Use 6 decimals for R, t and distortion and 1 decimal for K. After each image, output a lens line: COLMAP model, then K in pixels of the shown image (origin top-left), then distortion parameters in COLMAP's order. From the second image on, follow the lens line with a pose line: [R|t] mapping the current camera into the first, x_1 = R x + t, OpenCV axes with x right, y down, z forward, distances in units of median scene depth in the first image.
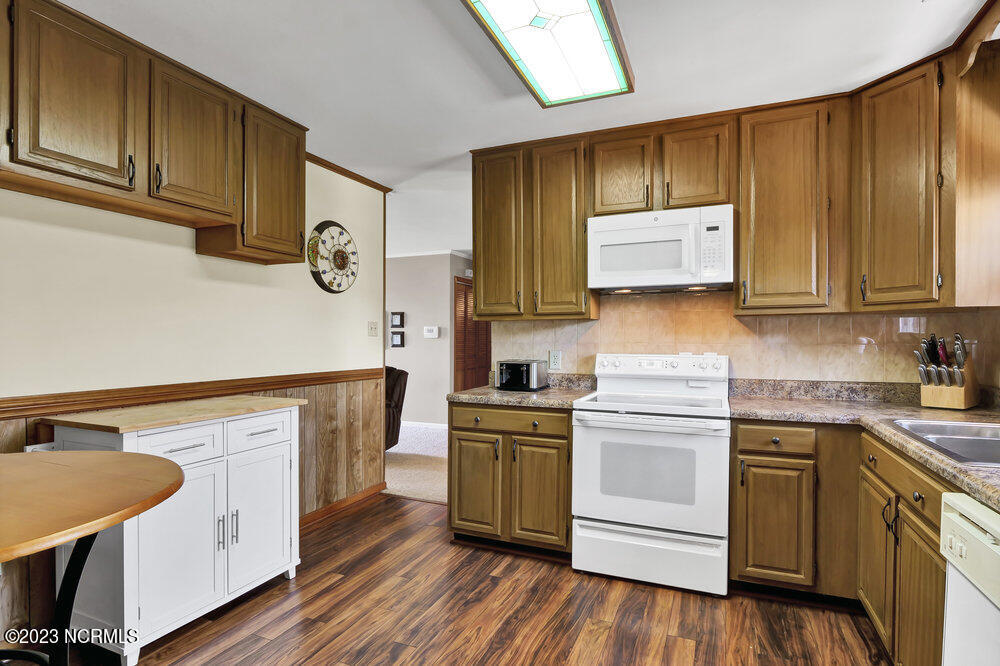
lens RADIAL K [[506.2, 0, 497.3], [0, 506.2, 342.8], [0, 0, 1]] dist [-0.005146, -0.005914]
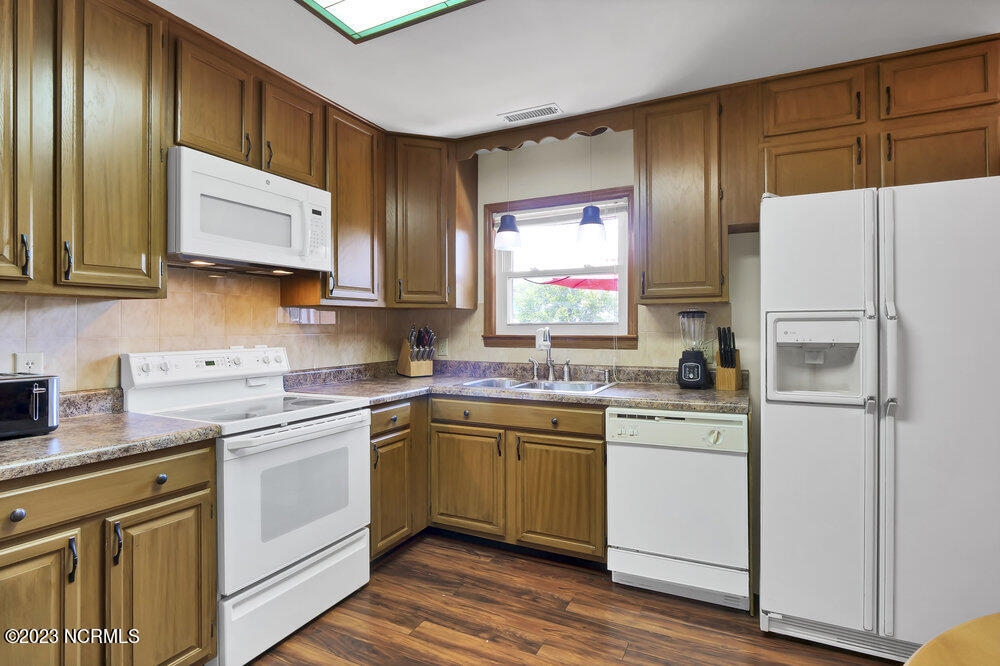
lens RADIAL K [[506.2, 0, 495.1], [0, 506.2, 326.4], [0, 0, 1]] dist [-0.005146, -0.005914]
pose [[0.056980, 0.001653, 0.998374, -0.492431], [0.010305, 0.999944, -0.002243, -0.007794], [-0.998322, 0.010416, 0.056960, 0.610909]]
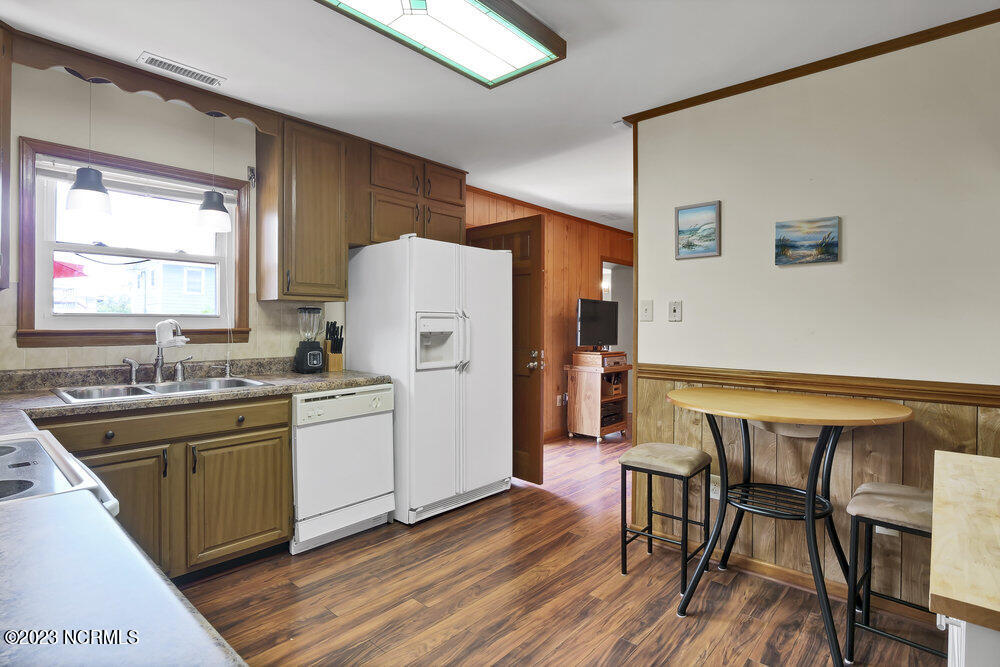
lens RADIAL K [[506.2, 0, 491.4], [0, 506.2, 326.2], [0, 0, 1]] dist [-0.005146, -0.005914]
pose [[-0.946435, -0.009215, 0.322763, -0.251962], [-0.004883, 0.999887, 0.014229, -0.011896], [-0.322857, 0.011890, -0.946373, 1.268831]]
